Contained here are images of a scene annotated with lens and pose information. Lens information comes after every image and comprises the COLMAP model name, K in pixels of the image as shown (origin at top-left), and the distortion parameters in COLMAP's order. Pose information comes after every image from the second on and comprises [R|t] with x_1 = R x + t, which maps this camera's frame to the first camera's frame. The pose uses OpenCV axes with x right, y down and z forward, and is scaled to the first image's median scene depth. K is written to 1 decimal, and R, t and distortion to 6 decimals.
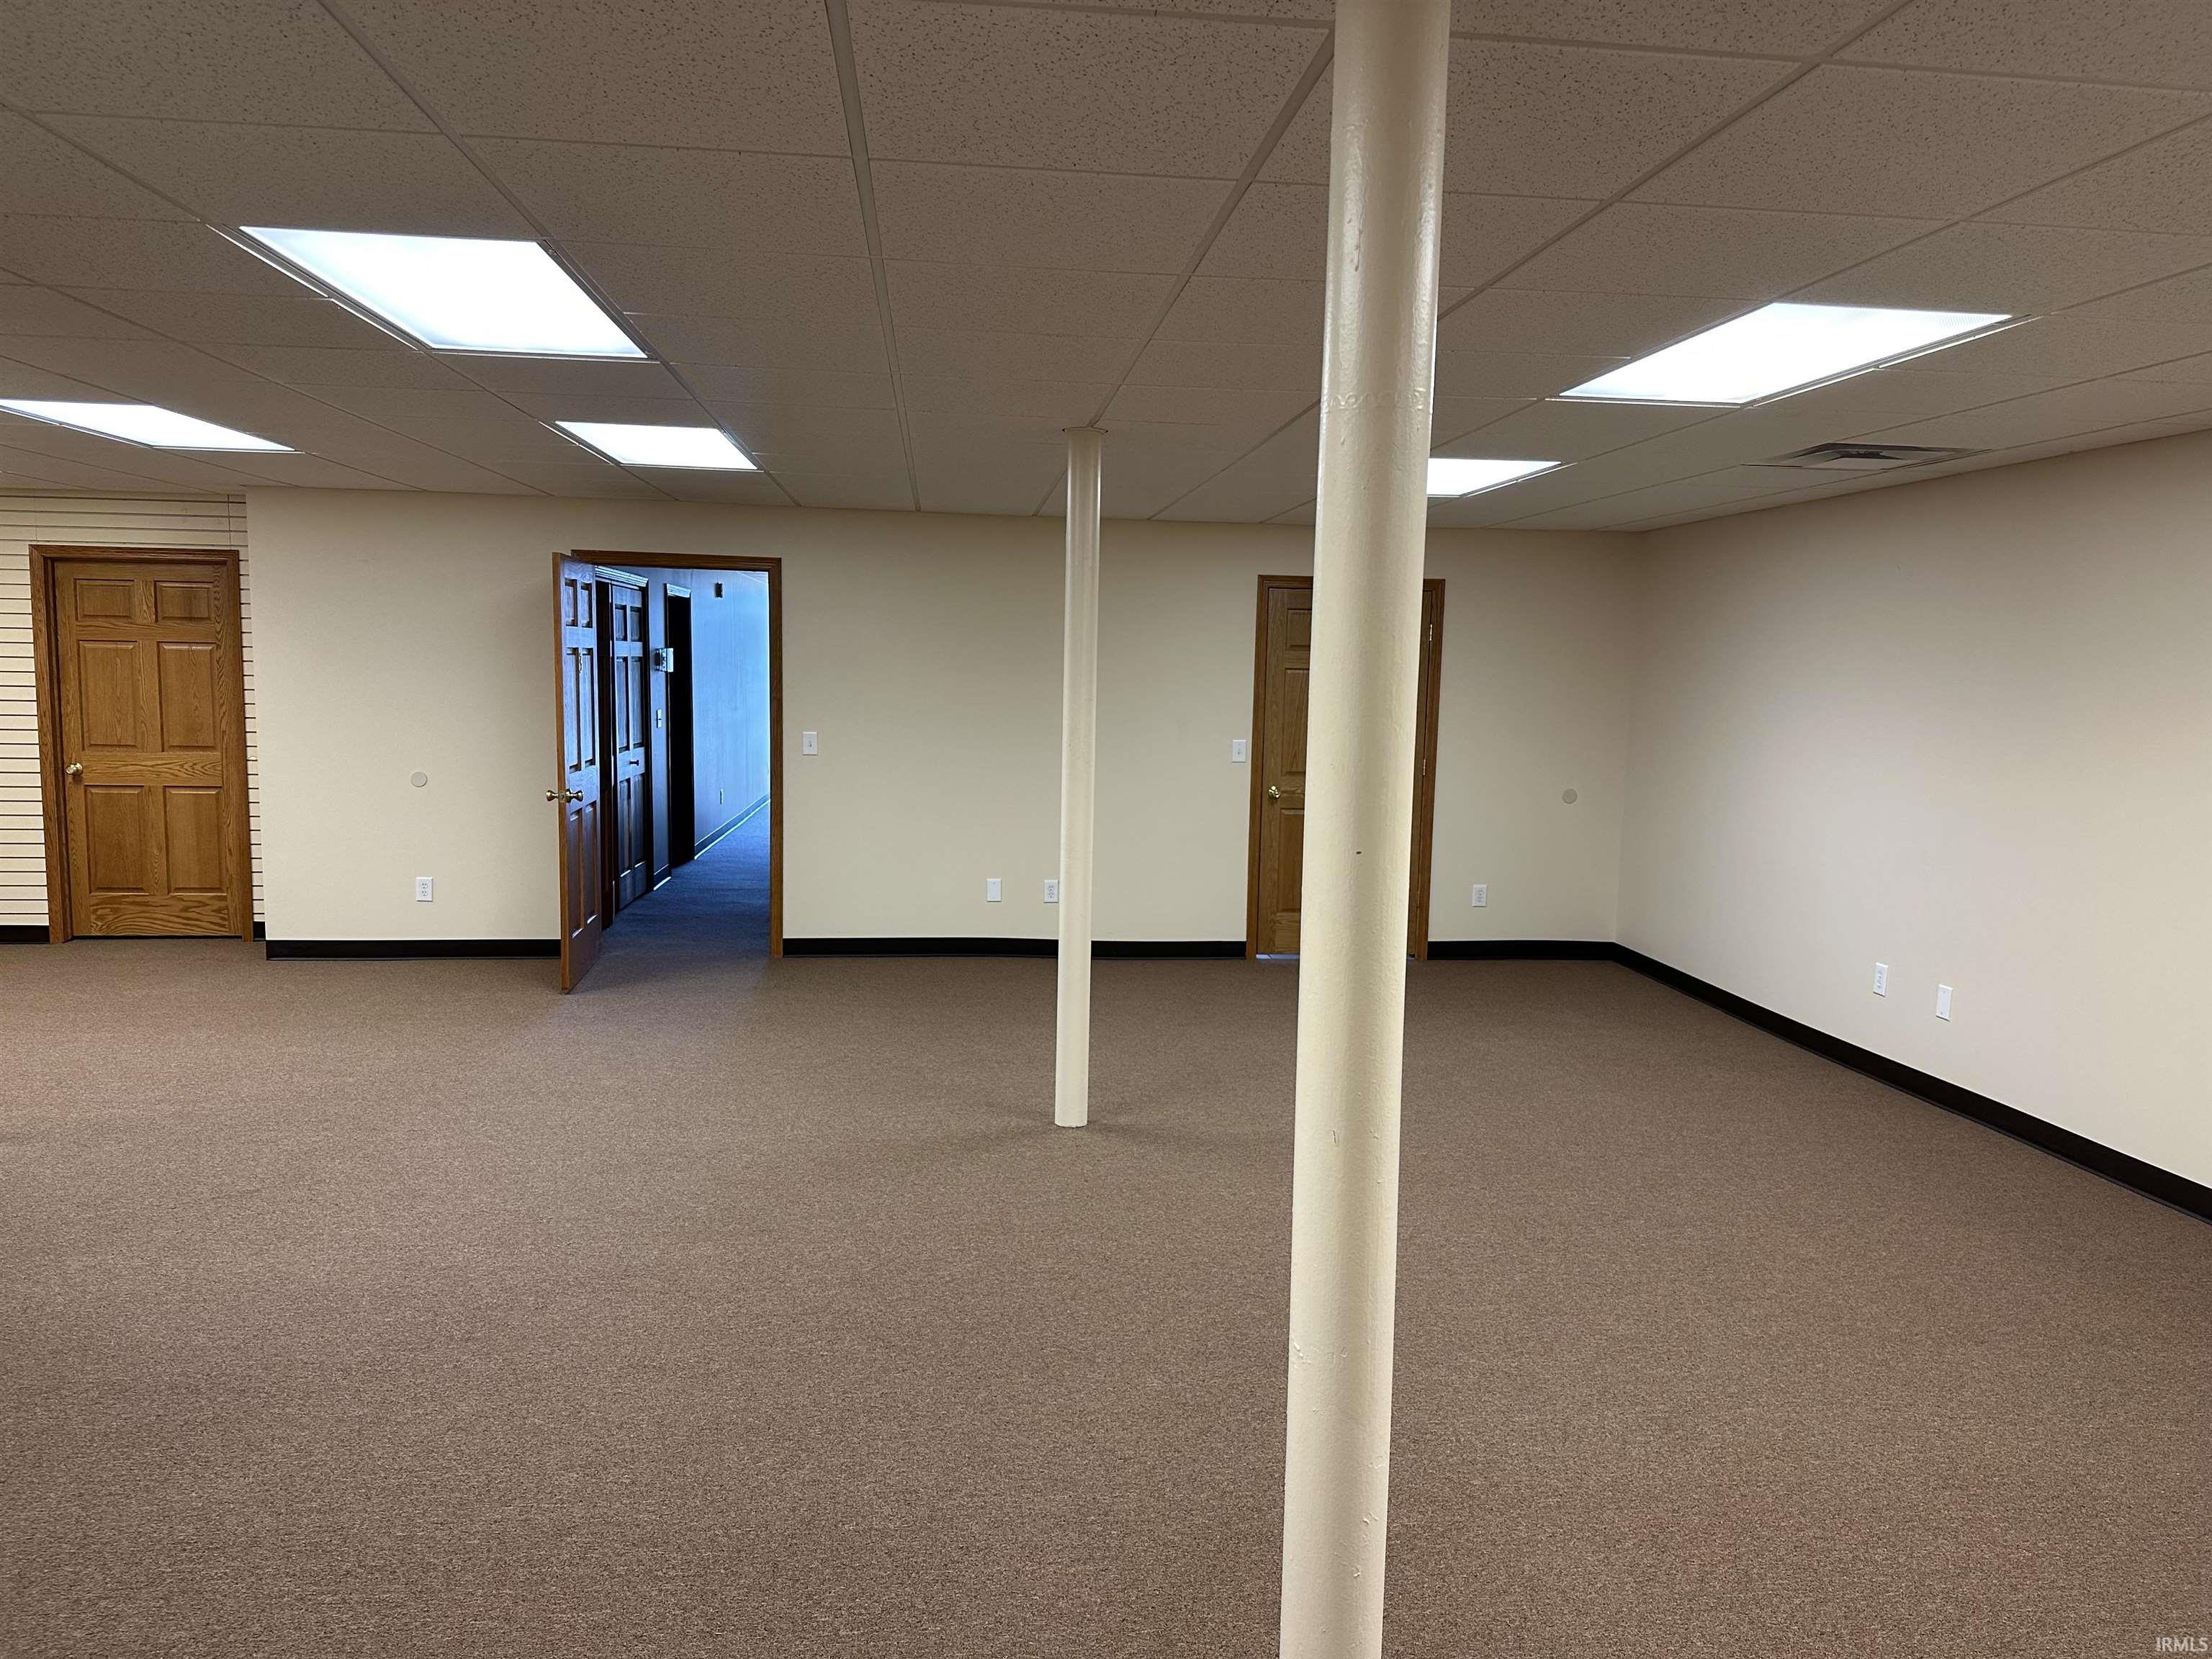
lens RADIAL K [[1524.9, 0, 1097.3], [0, 1524.9, 828.4], [0, 0, 1]] dist [0.080151, -0.003892]
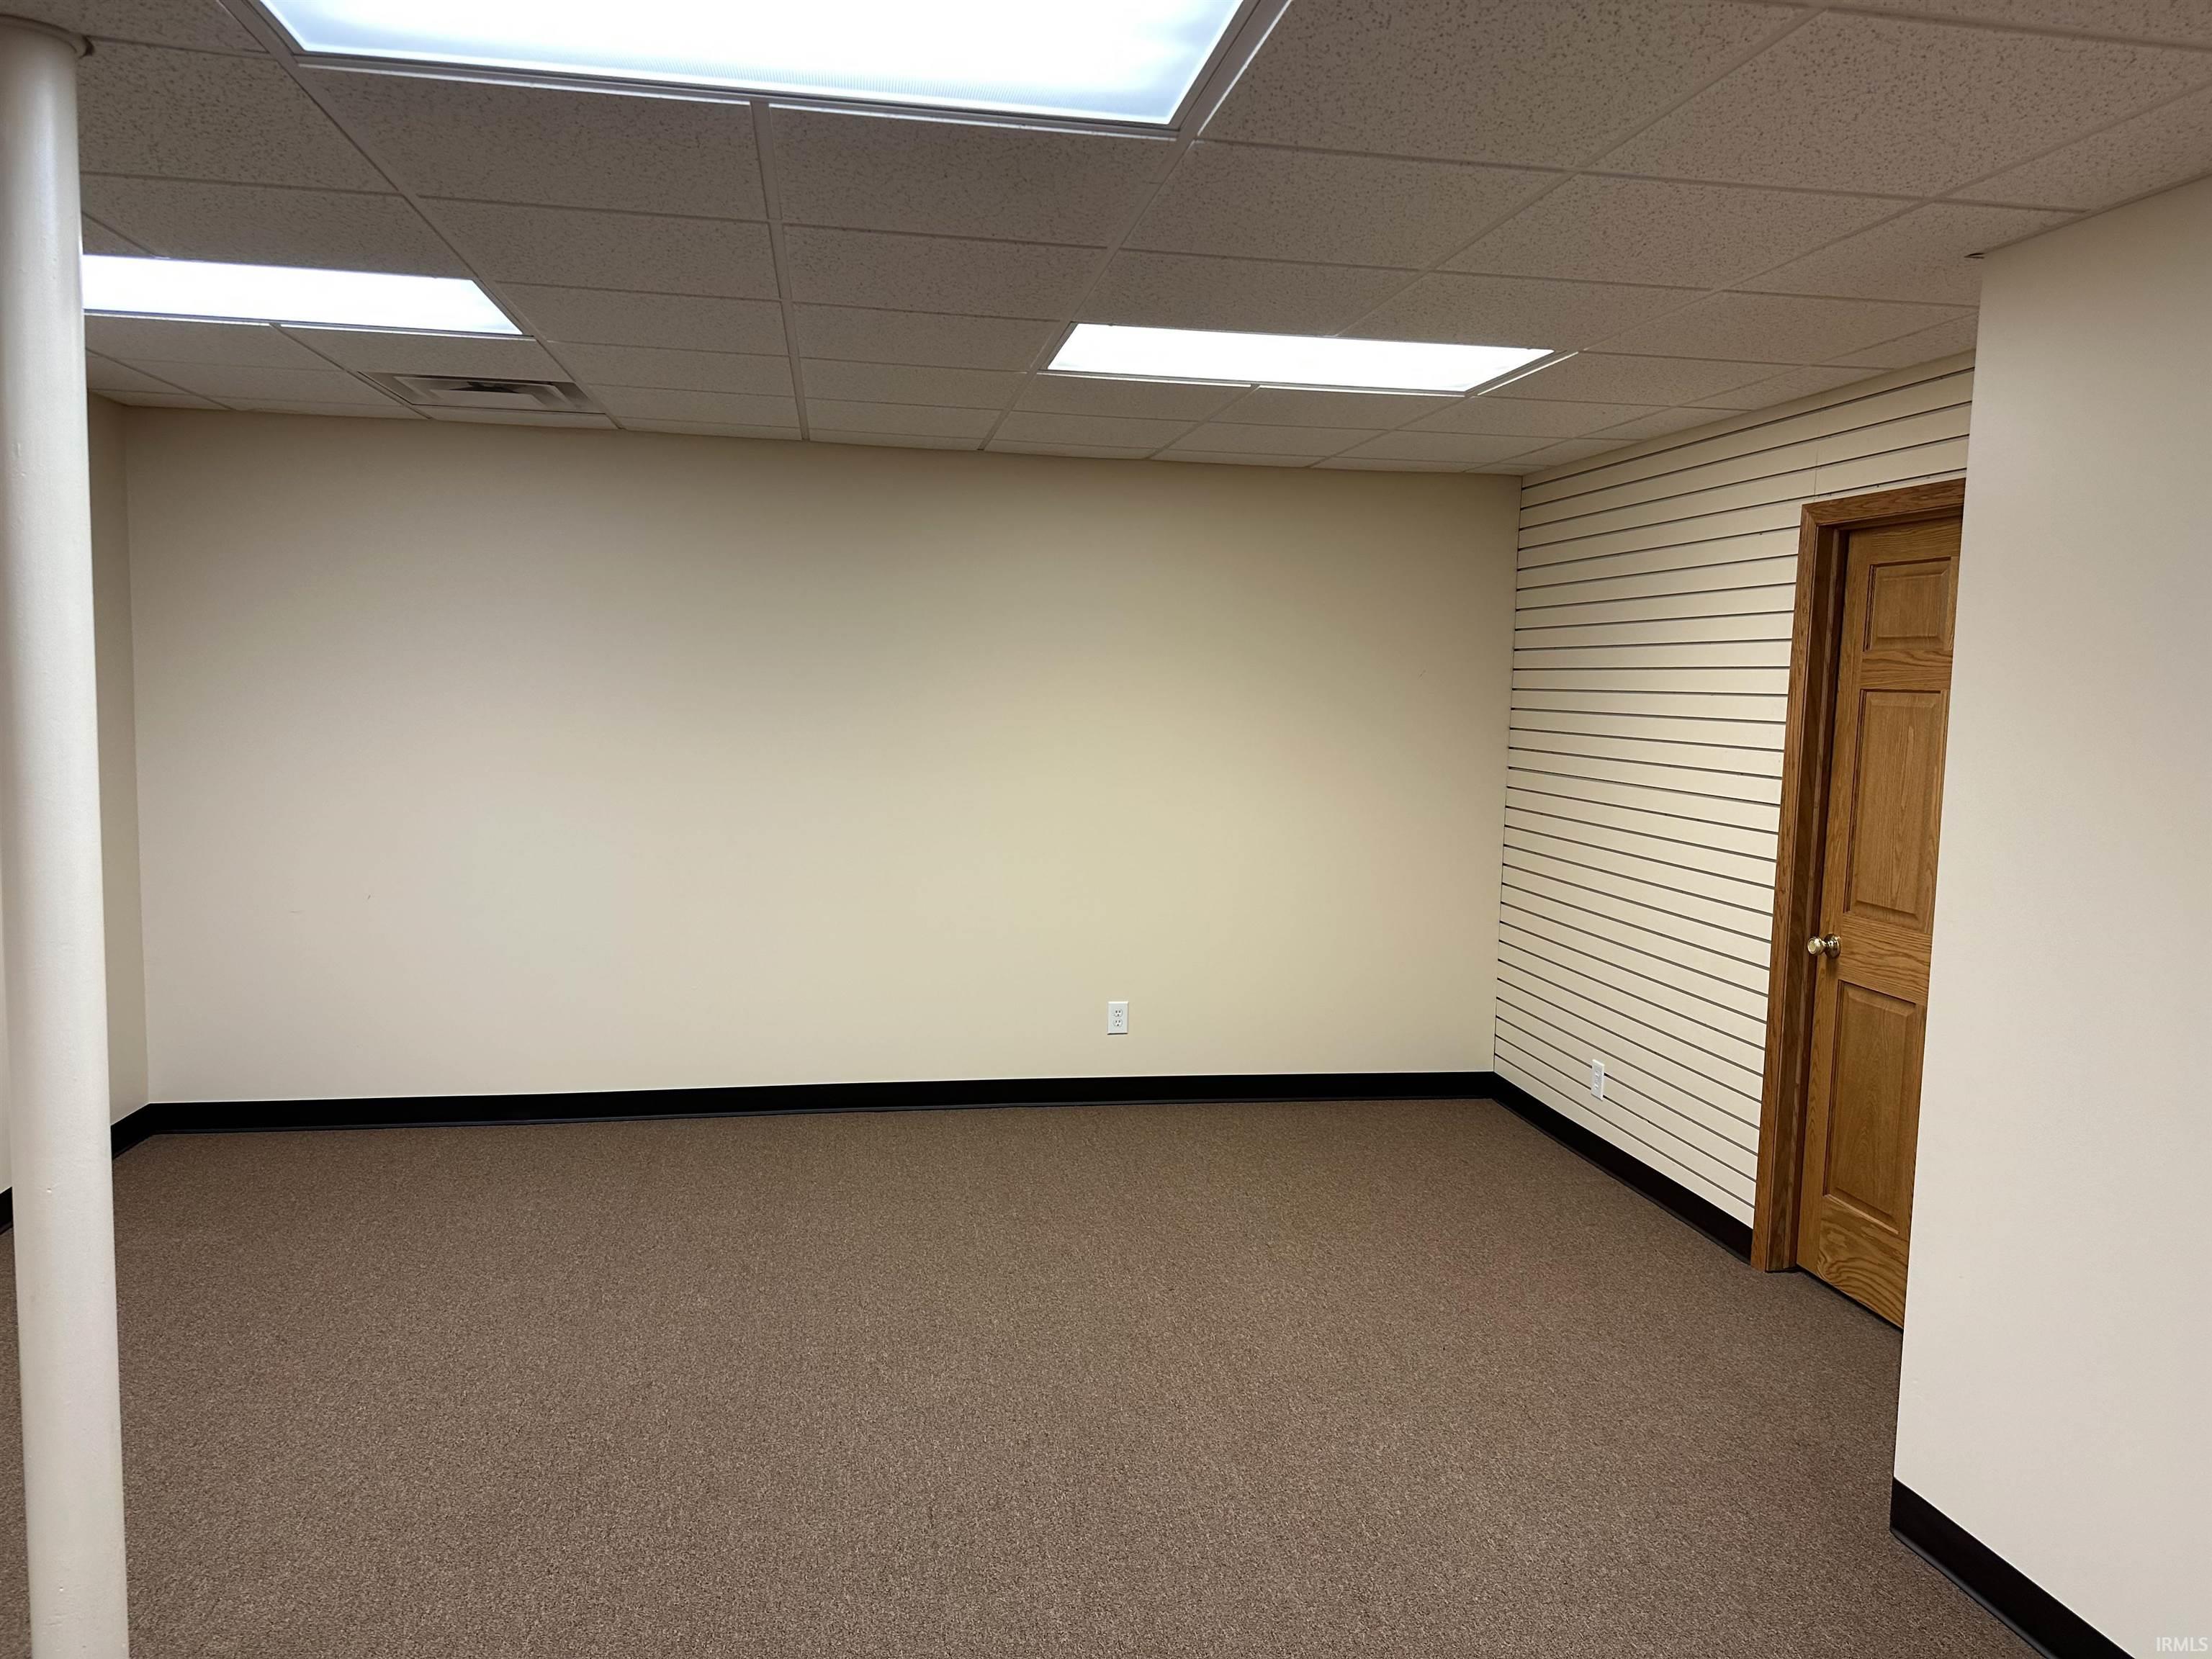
lens RADIAL K [[1524.9, 0, 1095.4], [0, 1524.9, 814.2], [0, 0, 1]] dist [0.080151, -0.003892]
pose [[0.053072, 0.089407, -0.994580, -0.172588], [-0.136797, 0.987245, 0.081448, -0.087651], [0.989176, 0.131733, 0.064626, 0.734054]]
